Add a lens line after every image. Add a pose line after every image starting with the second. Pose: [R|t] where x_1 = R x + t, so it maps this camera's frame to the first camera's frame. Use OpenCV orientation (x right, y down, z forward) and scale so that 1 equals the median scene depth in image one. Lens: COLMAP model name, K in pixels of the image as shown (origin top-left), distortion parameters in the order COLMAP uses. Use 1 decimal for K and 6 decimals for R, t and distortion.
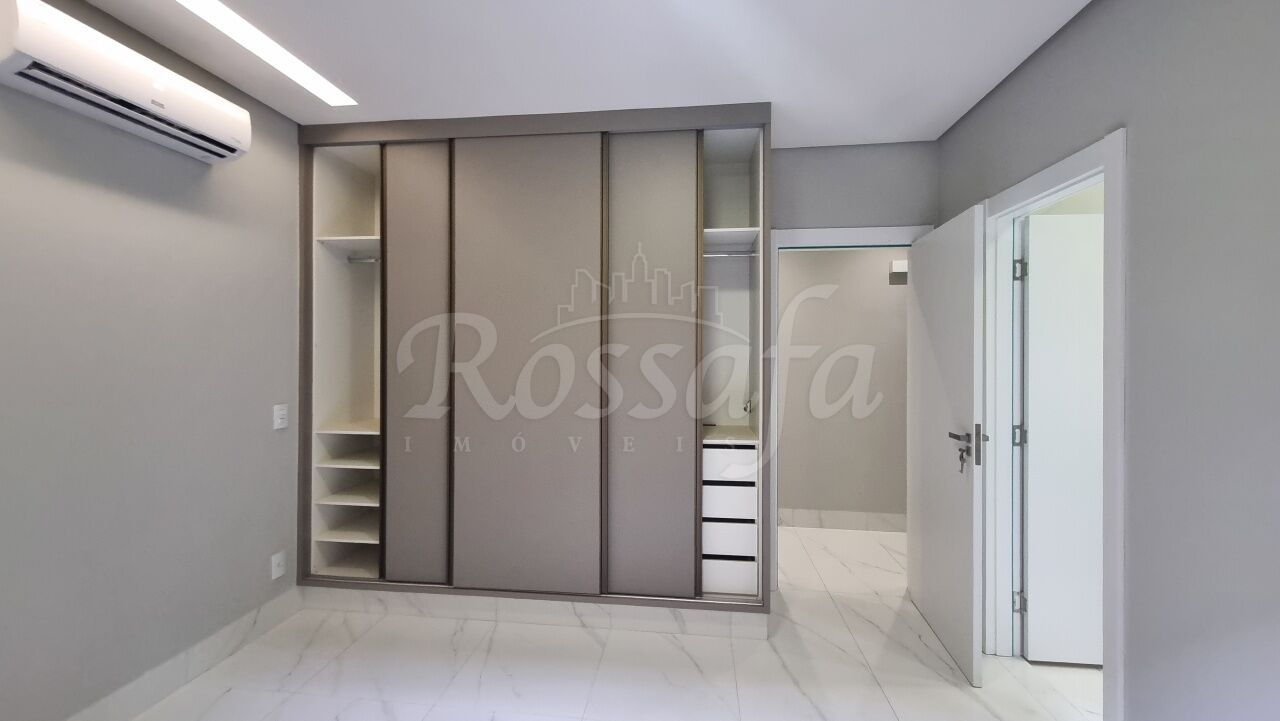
lens RADIAL K [[503.0, 0, 639.5], [0, 503.0, 353.3], [0, 0, 1]] dist [0.011409, -0.002220]
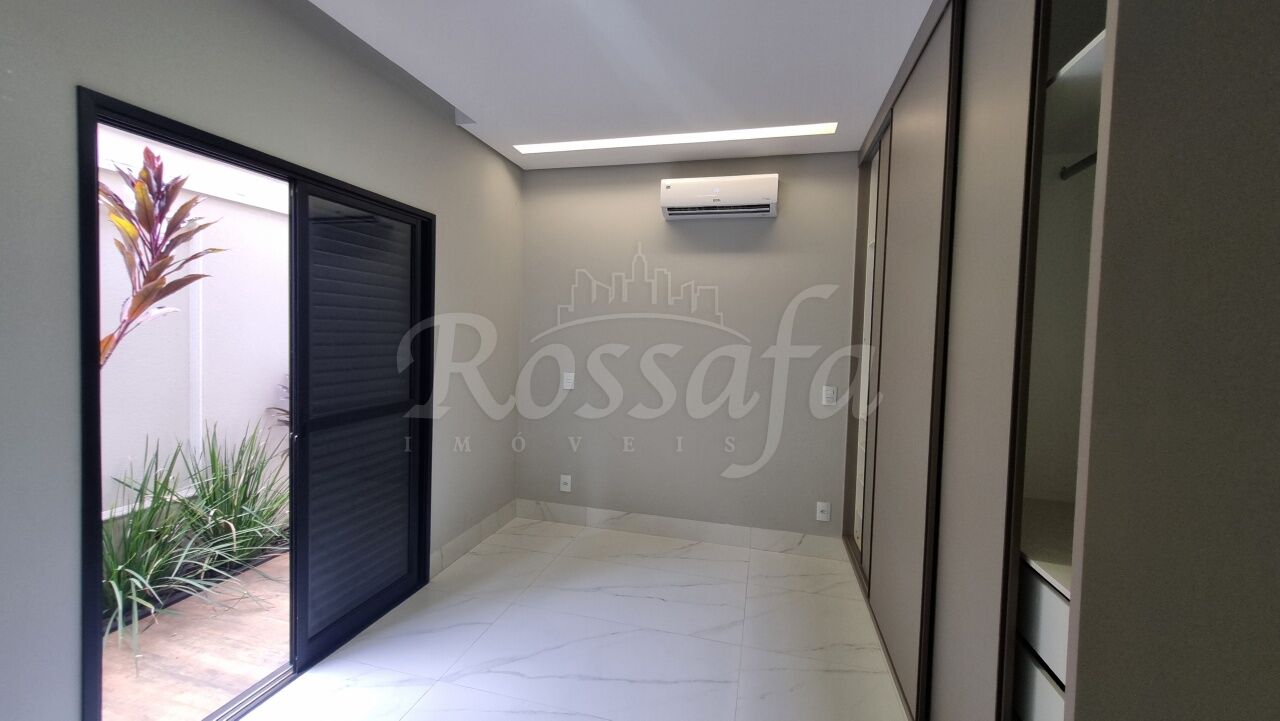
lens RADIAL K [[495.4, 0, 638.0], [0, 495.4, 352.9], [0, 0, 1]] dist [0.009721, 0.000025]
pose [[-0.138978, 0.032224, -0.989771, 0.662040], [-0.029507, 0.998892, 0.036664, -0.013263], [0.989856, 0.034300, -0.137873, 0.803542]]
